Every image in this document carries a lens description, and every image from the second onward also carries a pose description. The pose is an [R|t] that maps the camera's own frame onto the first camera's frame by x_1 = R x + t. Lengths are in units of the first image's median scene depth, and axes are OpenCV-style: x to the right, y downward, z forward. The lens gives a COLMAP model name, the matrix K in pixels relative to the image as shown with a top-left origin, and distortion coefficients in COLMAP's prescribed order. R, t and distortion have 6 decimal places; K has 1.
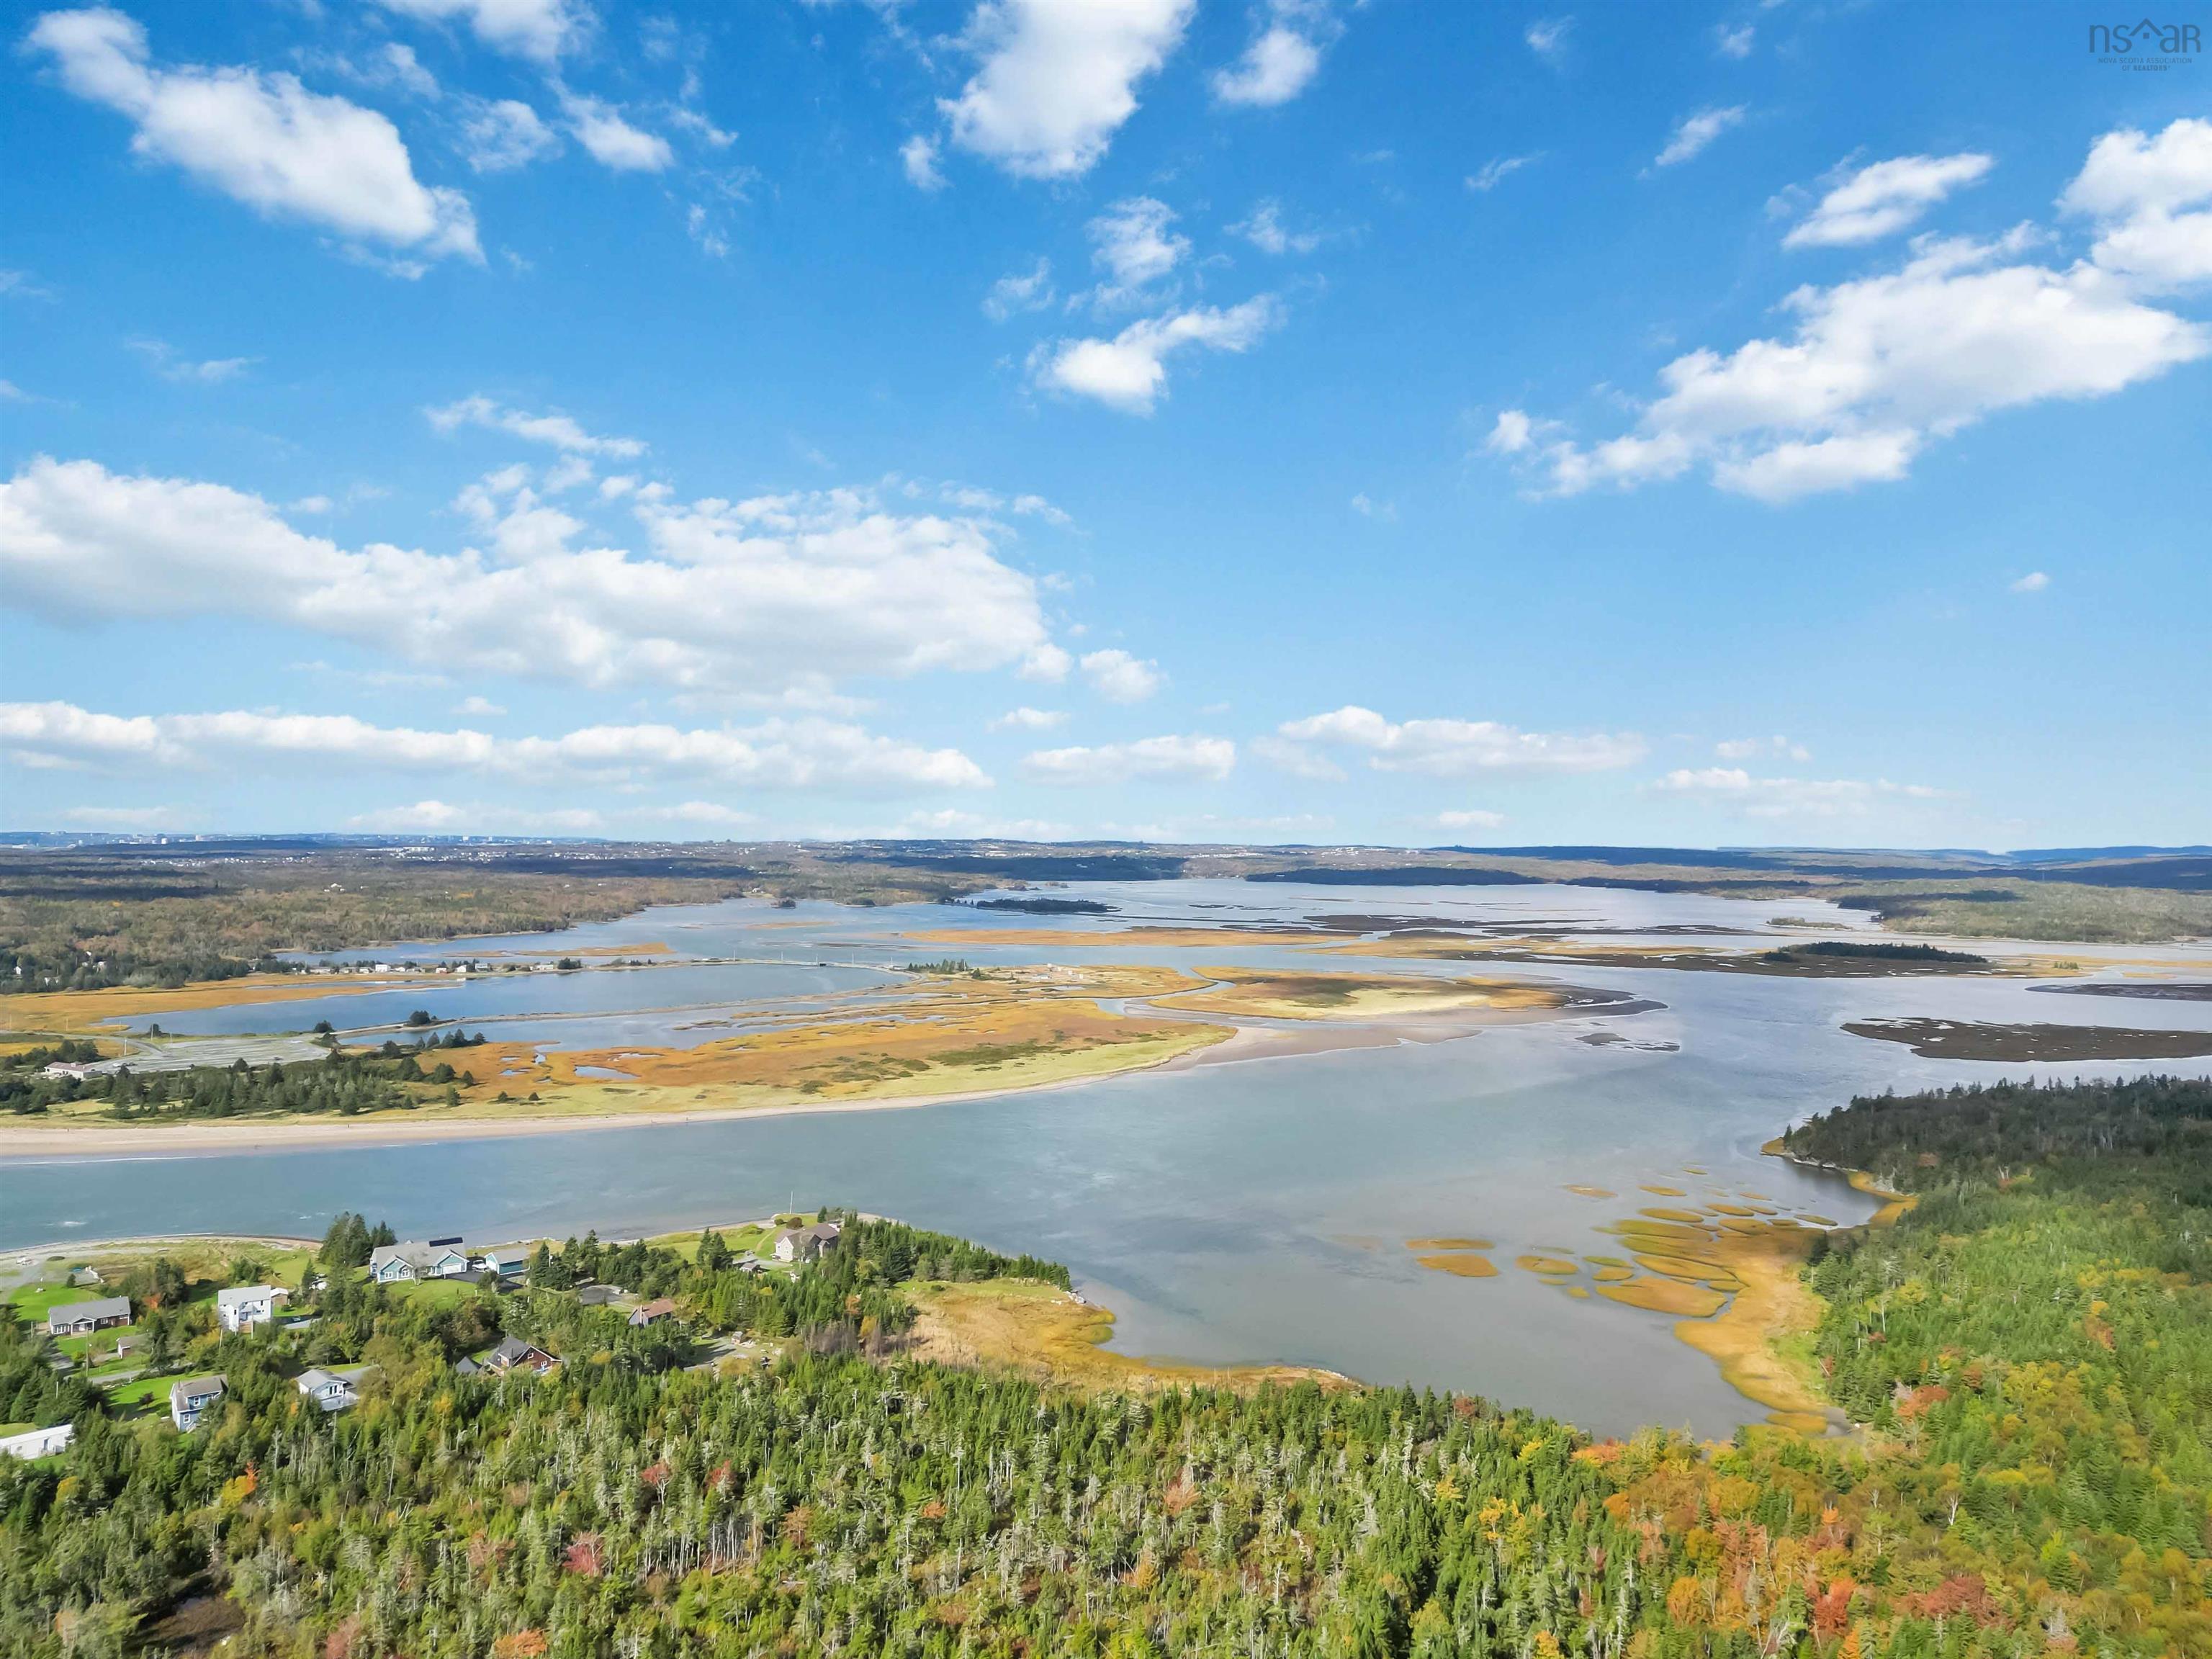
lens RADIAL K [[1548.6, 0, 1102.3], [0, 1548.6, 828.9], [0, 0, 1]] dist [0.035565, -0.018852]
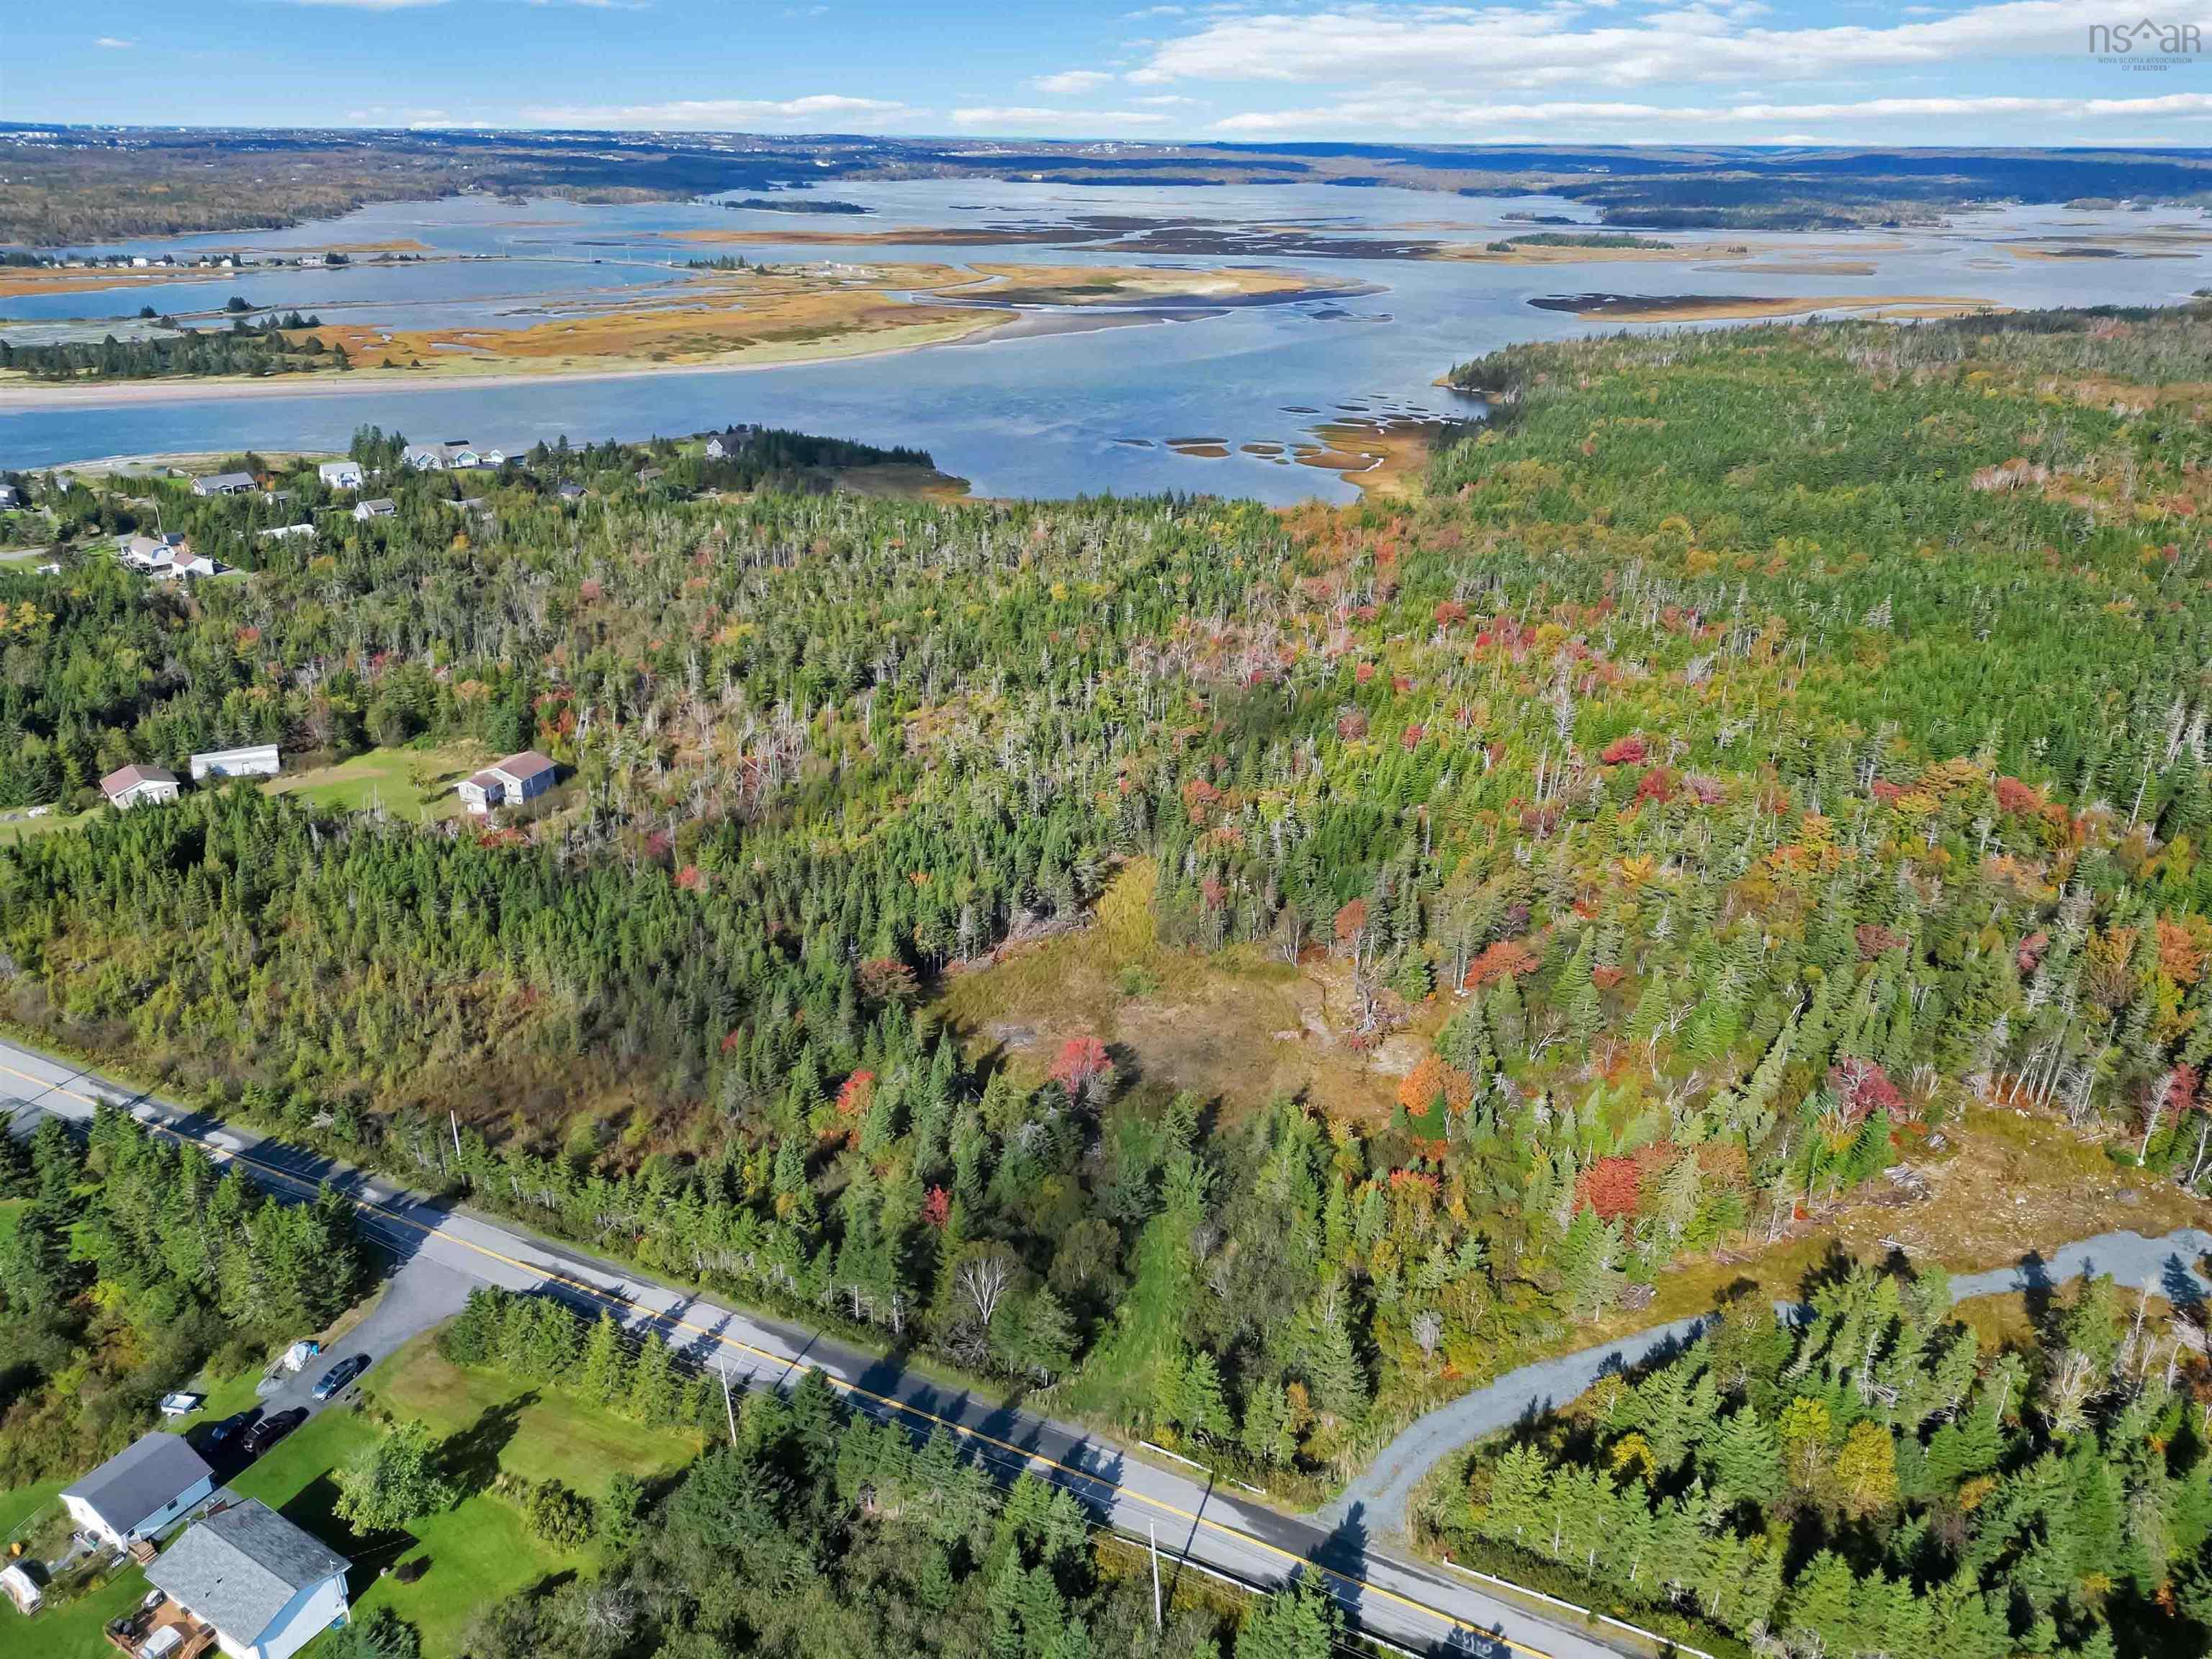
lens RADIAL K [[1548.6, 0, 1110.8], [0, 1548.6, 826.2], [0, 0, 1]] dist [0.035565, -0.018852]
pose [[0.987192, -0.060924, 0.147444, -0.041224], [-0.005191, 0.911454, 0.411369, 0.005956], [-0.159451, -0.406866, 0.899464, -0.195658]]
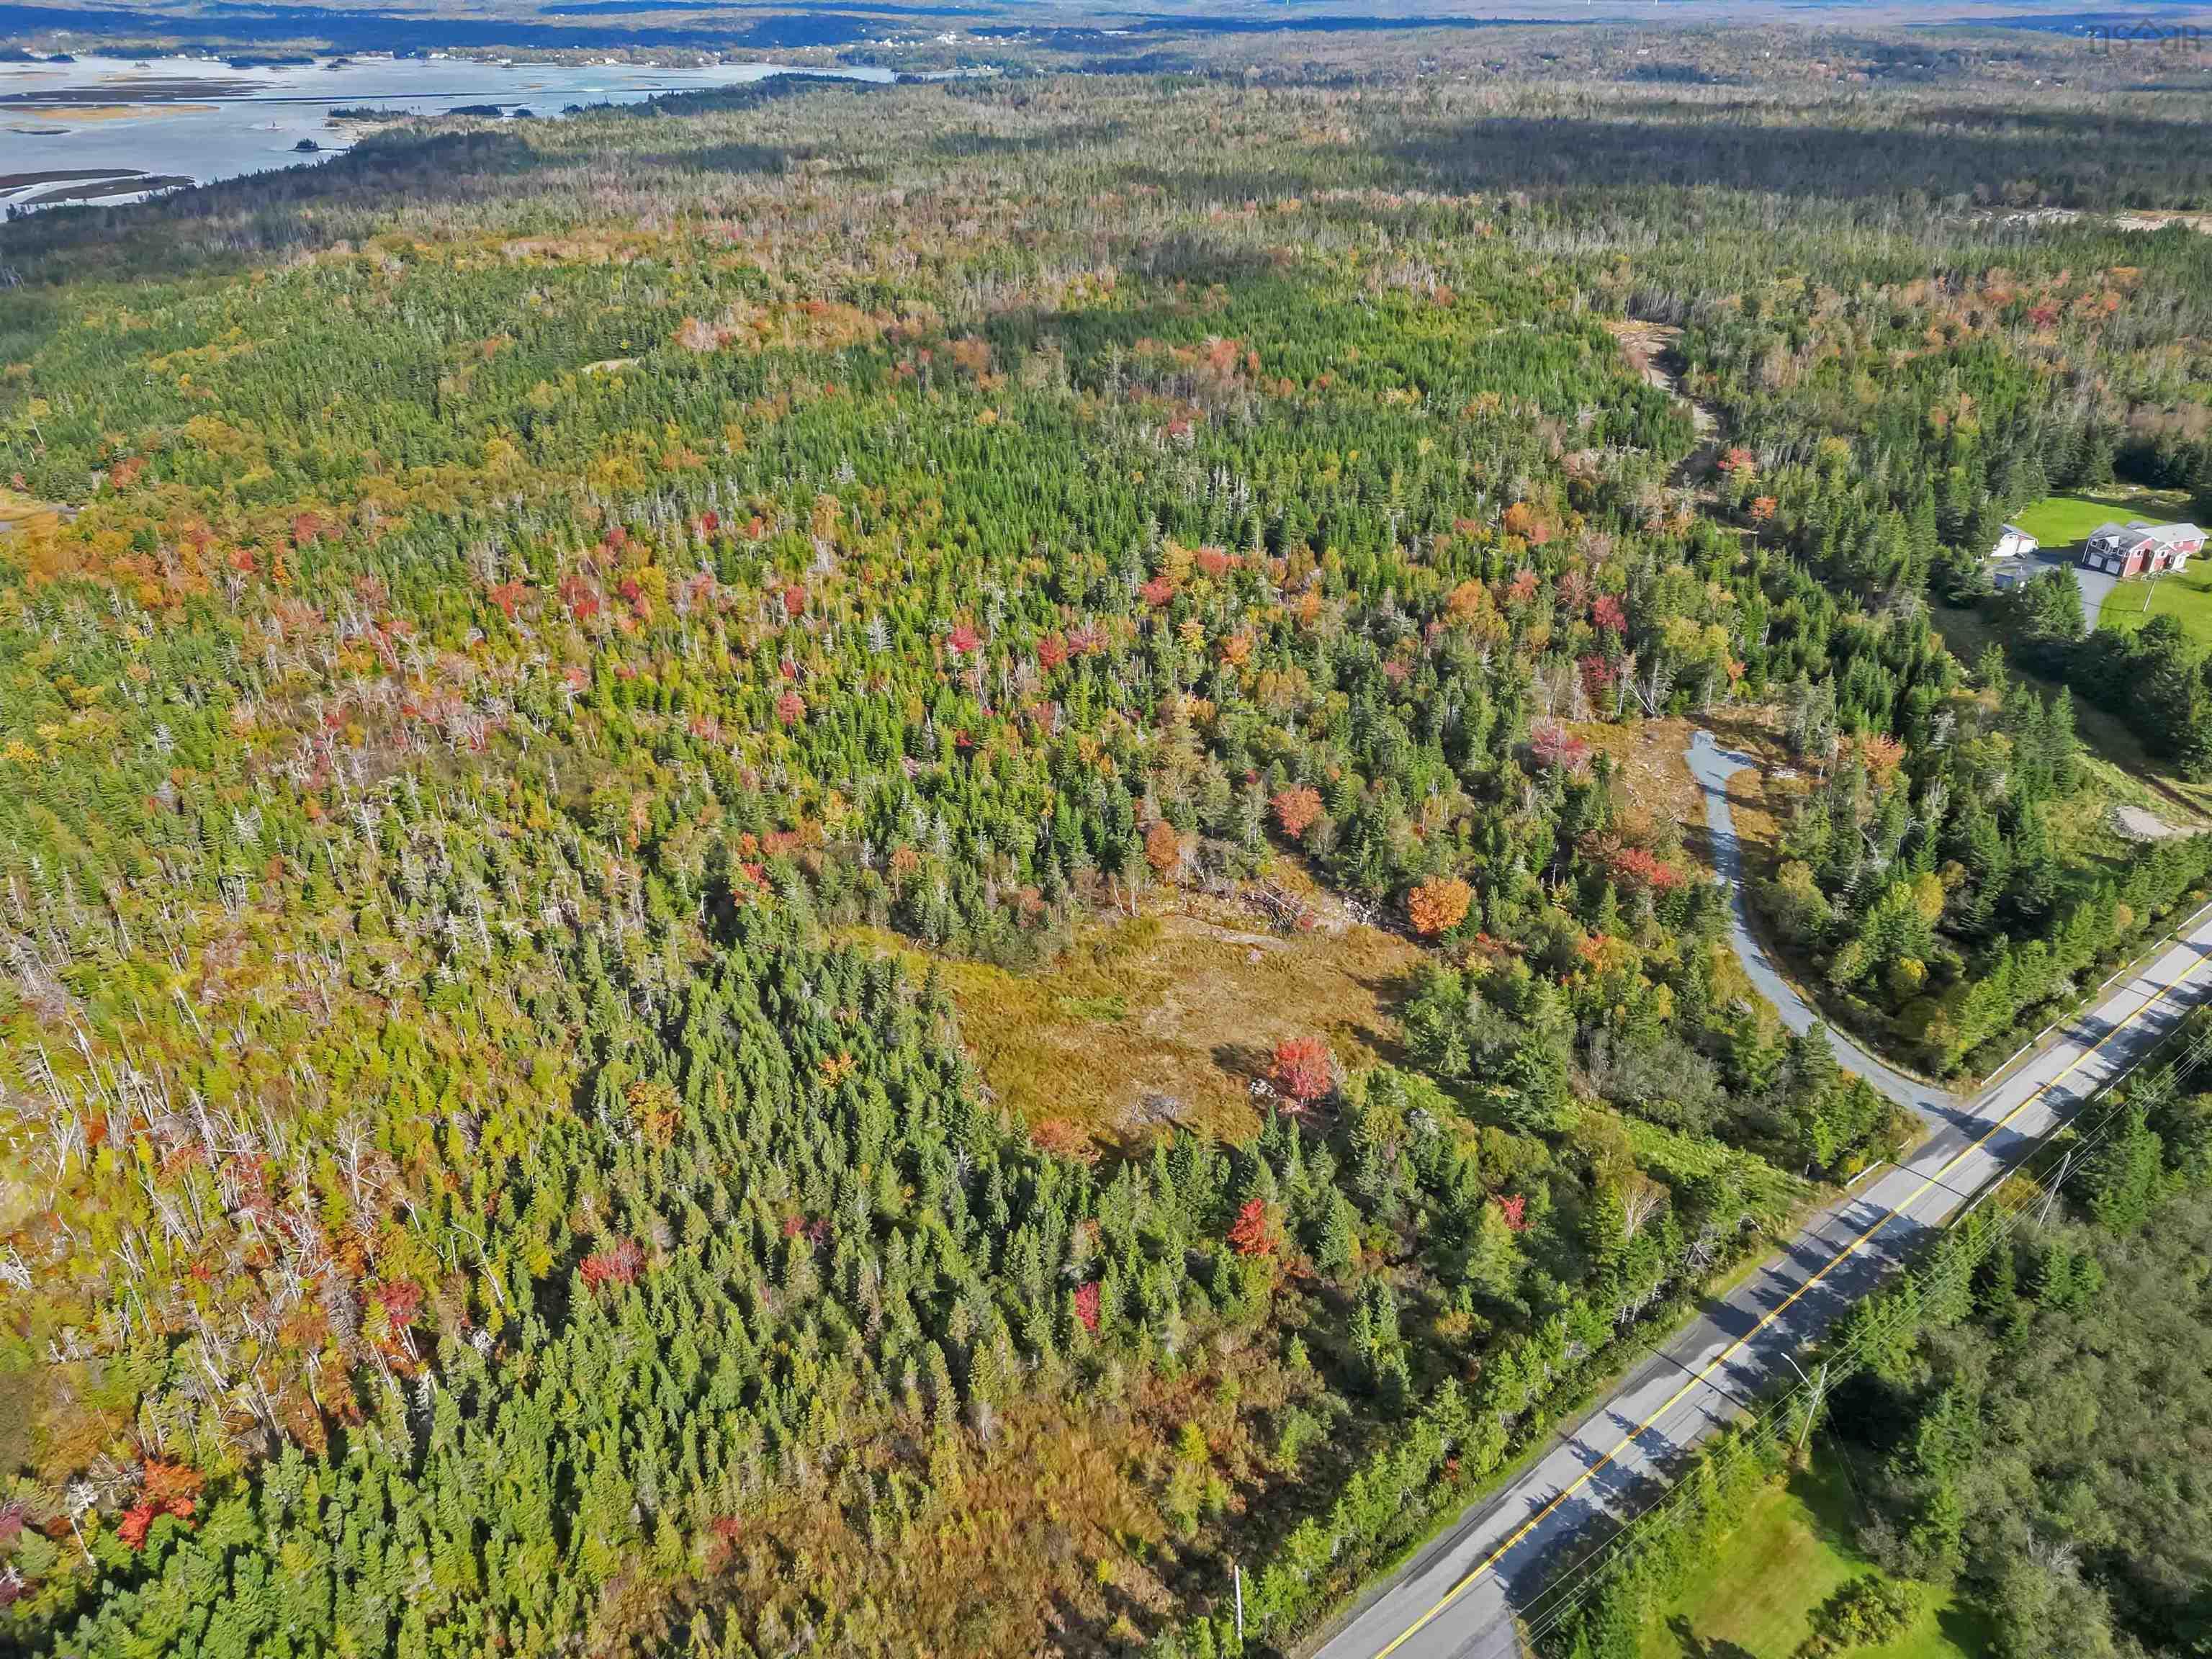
lens RADIAL K [[1548.6, 0, 1105.4], [0, 1548.6, 833.5], [0, 0, 1]] dist [0.035565, -0.018852]
pose [[0.269632, -0.460247, 0.845856, -0.173888], [-0.017505, 0.875900, 0.482175, -0.001040], [-0.962804, -0.144816, 0.228114, -0.043966]]
